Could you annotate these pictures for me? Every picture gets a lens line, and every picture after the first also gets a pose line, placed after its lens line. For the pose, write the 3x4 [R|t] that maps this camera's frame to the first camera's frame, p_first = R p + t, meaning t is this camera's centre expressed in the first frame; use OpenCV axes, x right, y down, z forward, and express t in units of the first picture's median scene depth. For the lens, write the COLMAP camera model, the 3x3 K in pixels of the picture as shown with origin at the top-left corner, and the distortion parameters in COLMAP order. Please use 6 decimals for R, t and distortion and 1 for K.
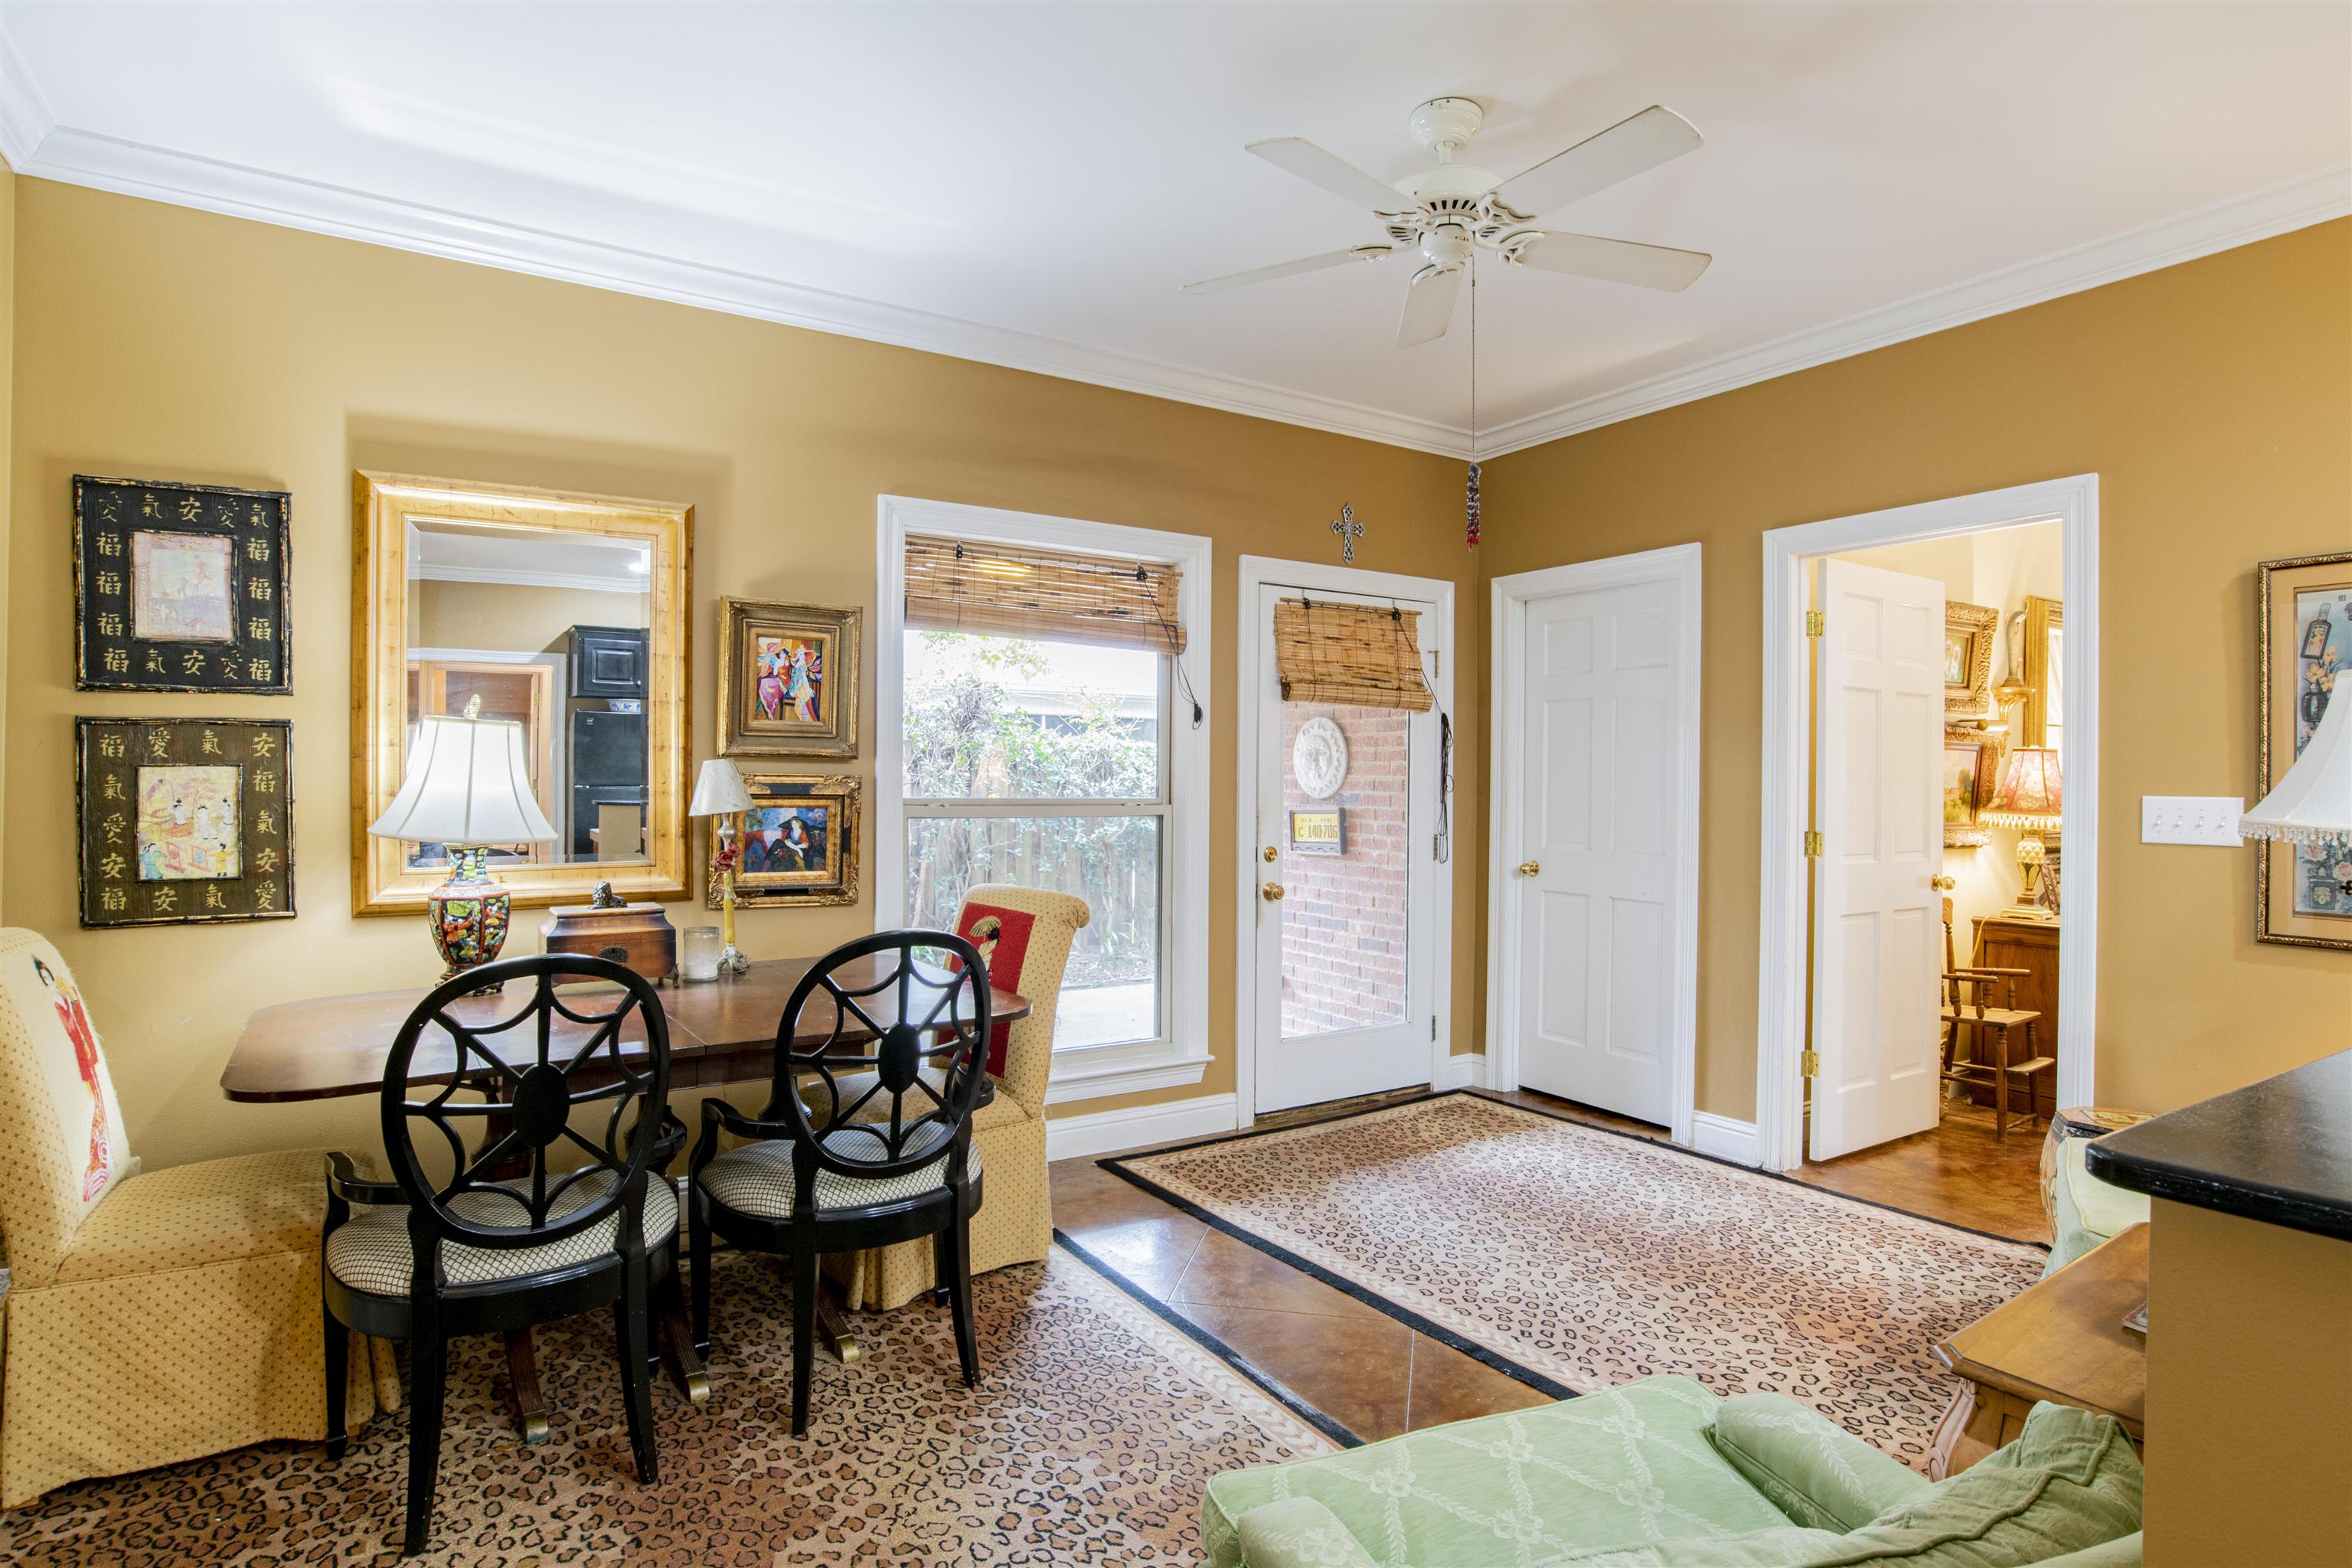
lens RADIAL K [[1198.2, 0, 1184.3], [0, 1198.2, 799.0], [0, 0, 1]] dist [-0.061623, 0.016187]
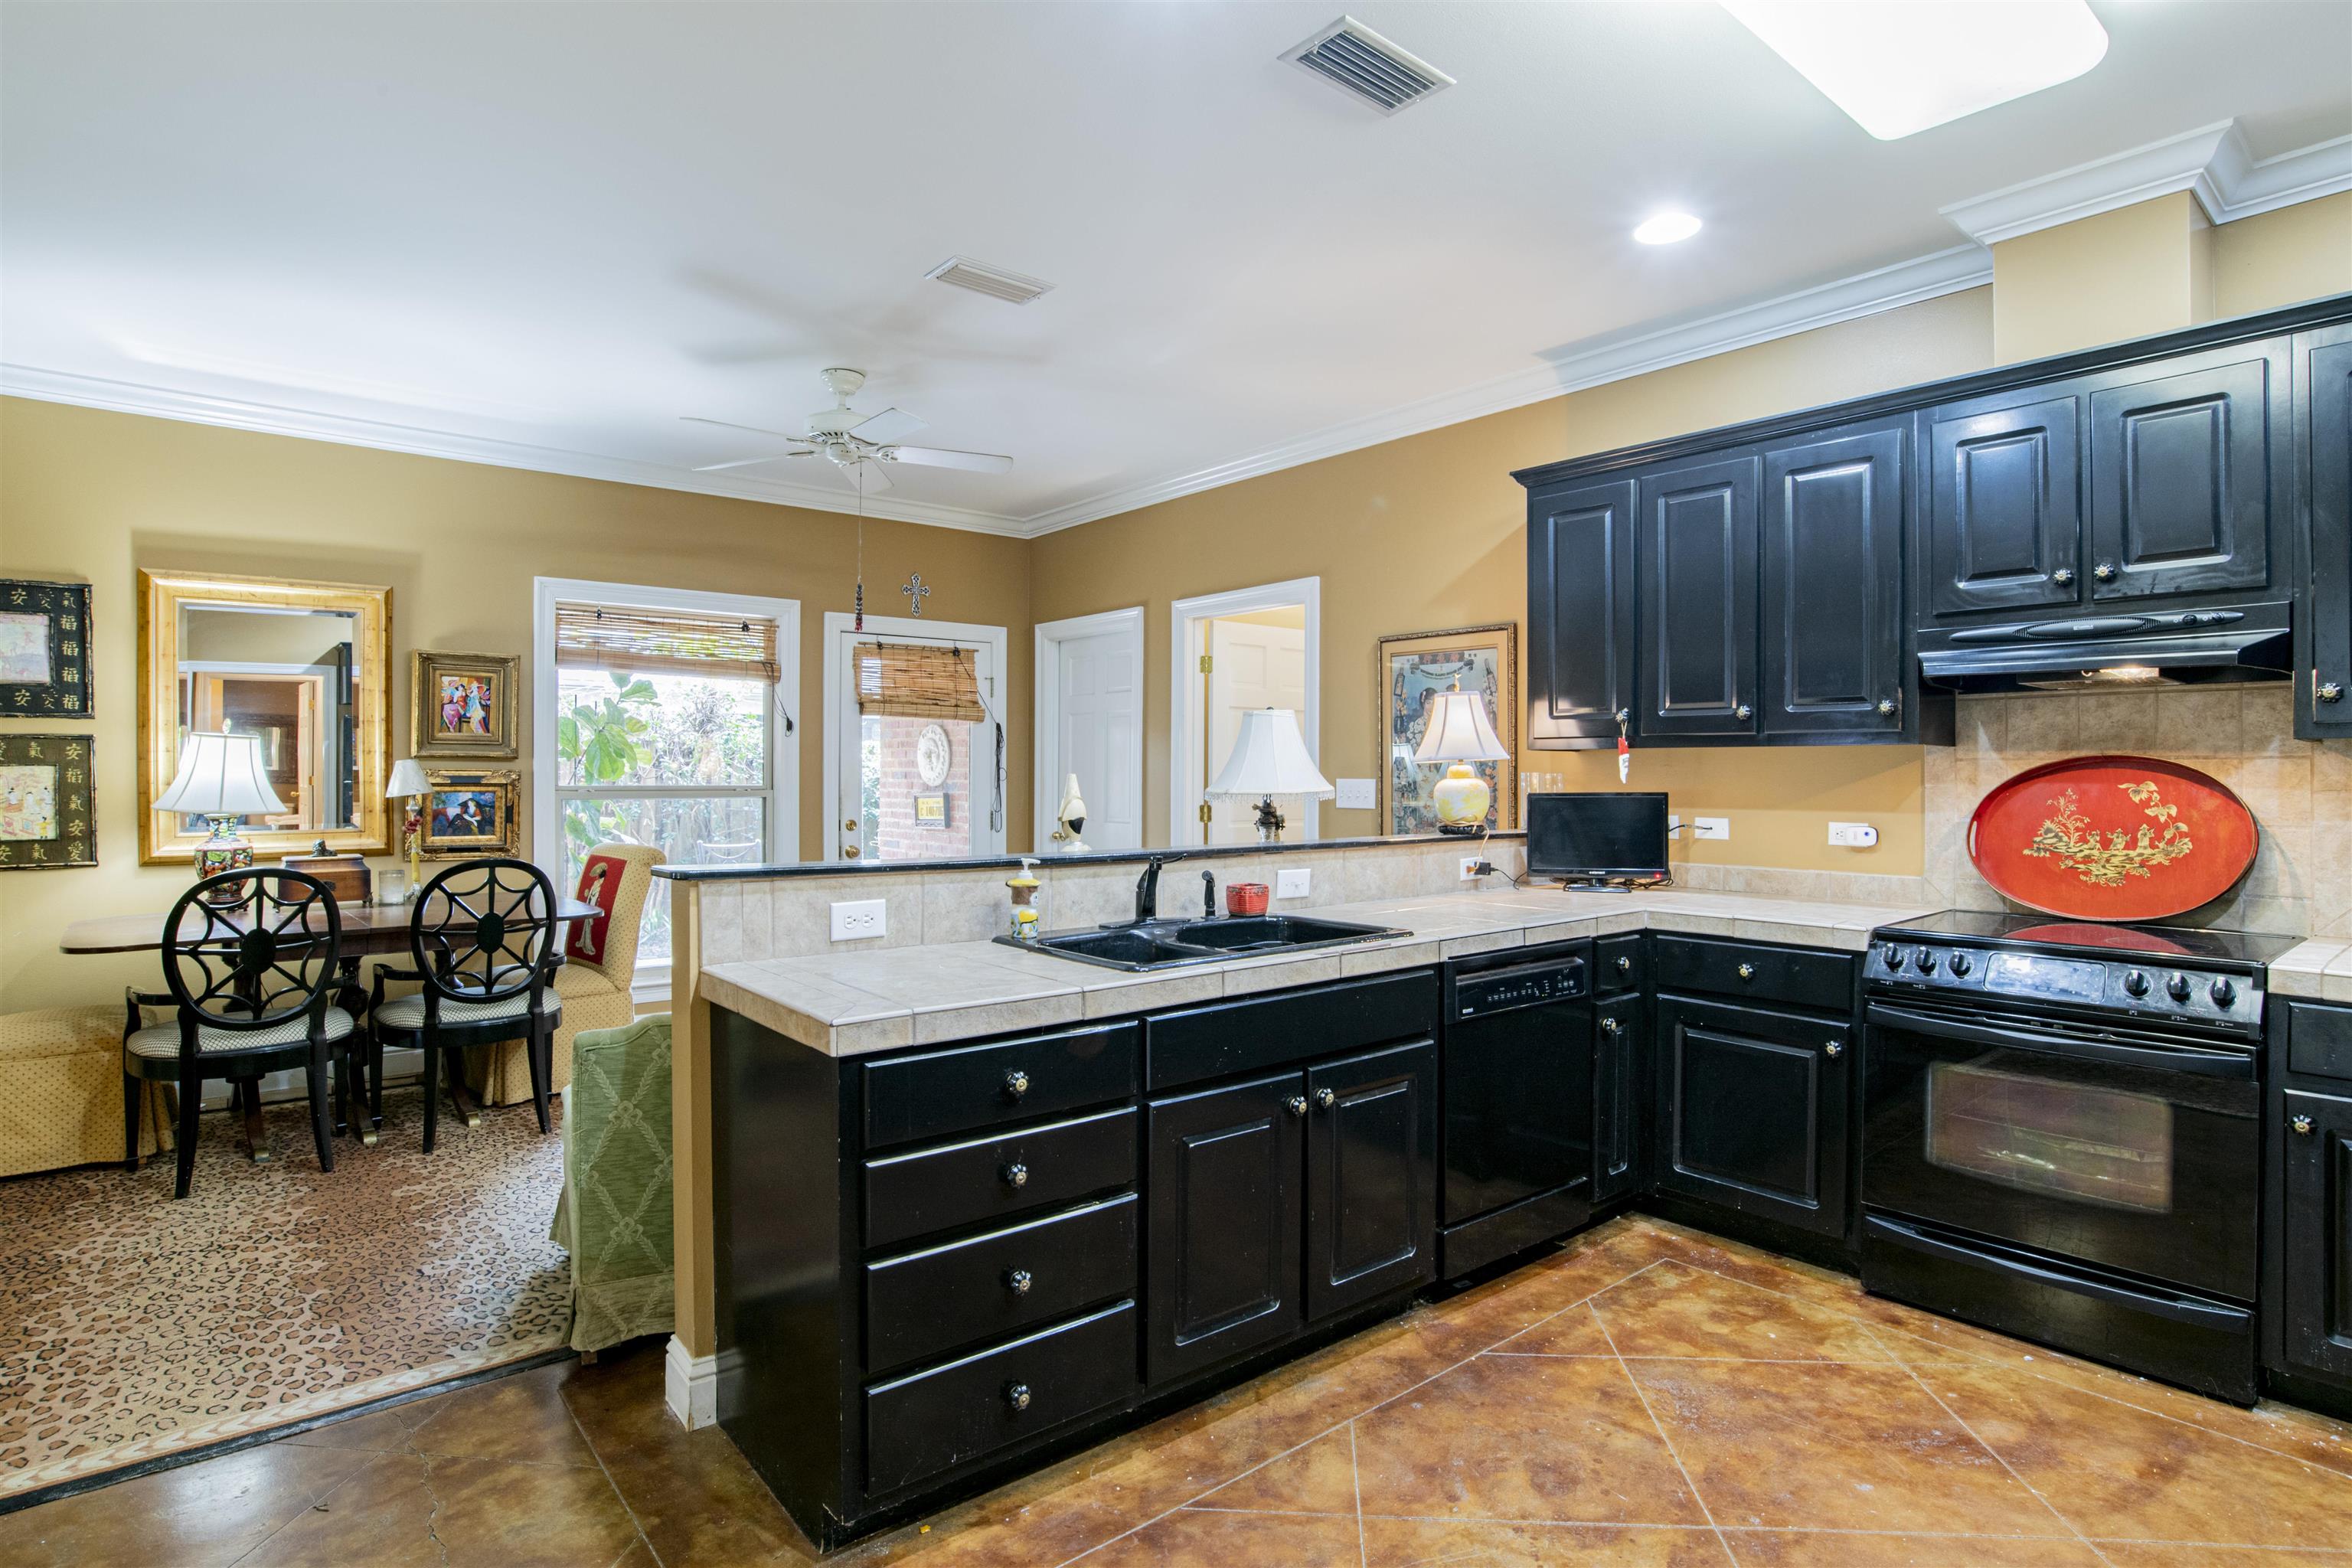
lens RADIAL K [[1198.2, 0, 1222.0], [0, 1198.2, 794.6], [0, 0, 1]] dist [-0.061623, 0.016187]
pose [[0.989378, -0.007322, 0.145179, 0.440454], [0.007134, 0.999973, 0.001820, 0.016428], [-0.145189, -0.000765, 0.989404, -0.648670]]
